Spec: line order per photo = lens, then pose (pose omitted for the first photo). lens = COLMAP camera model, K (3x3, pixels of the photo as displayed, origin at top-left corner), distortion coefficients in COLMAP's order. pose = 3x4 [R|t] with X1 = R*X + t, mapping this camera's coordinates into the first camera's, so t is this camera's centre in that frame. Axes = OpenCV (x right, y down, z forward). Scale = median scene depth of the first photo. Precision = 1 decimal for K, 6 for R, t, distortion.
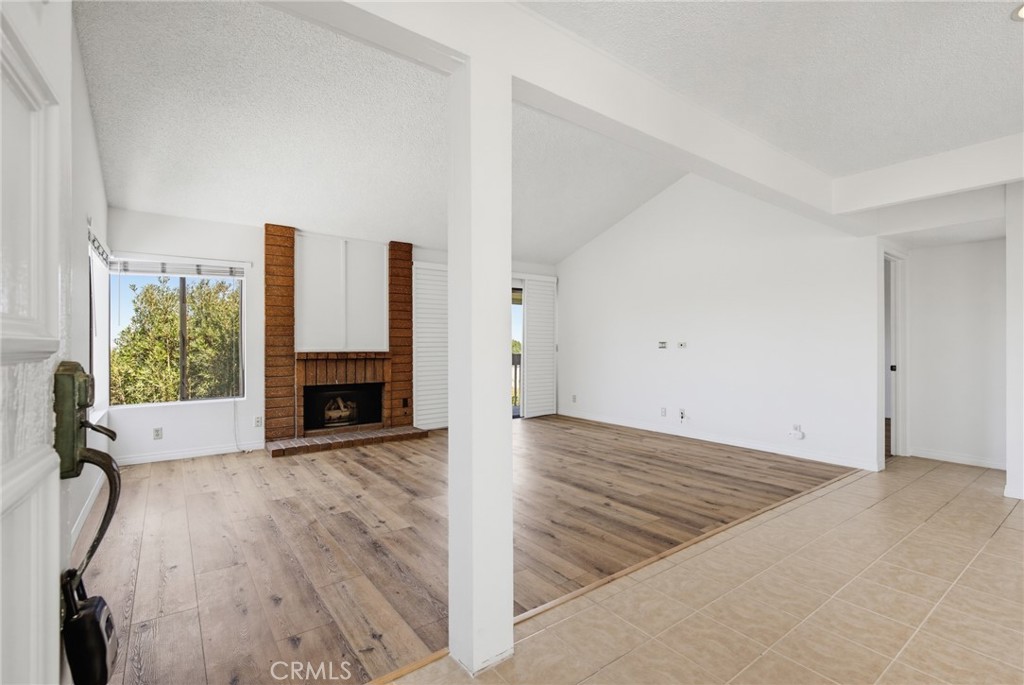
lens RADIAL K [[468.0, 0, 512.9], [0, 468.0, 342.1], [0, 0, 1]] dist [0.000889, 0.001284]
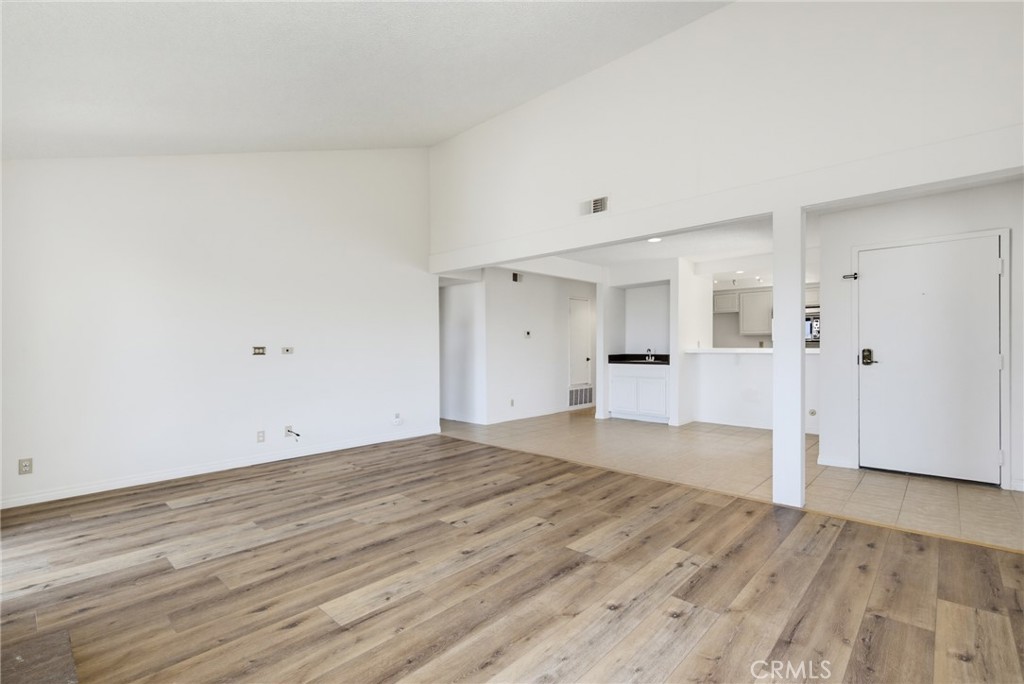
lens RADIAL K [[468.0, 0, 515.2], [0, 468.0, 345.8], [0, 0, 1]] dist [0.000889, 0.001284]
pose [[-0.185355, 0.002575, 0.982668, -0.613829], [0.002264, 0.999995, -0.002193, 0.000433], [-0.982669, 0.001819, -0.185360, 0.851161]]
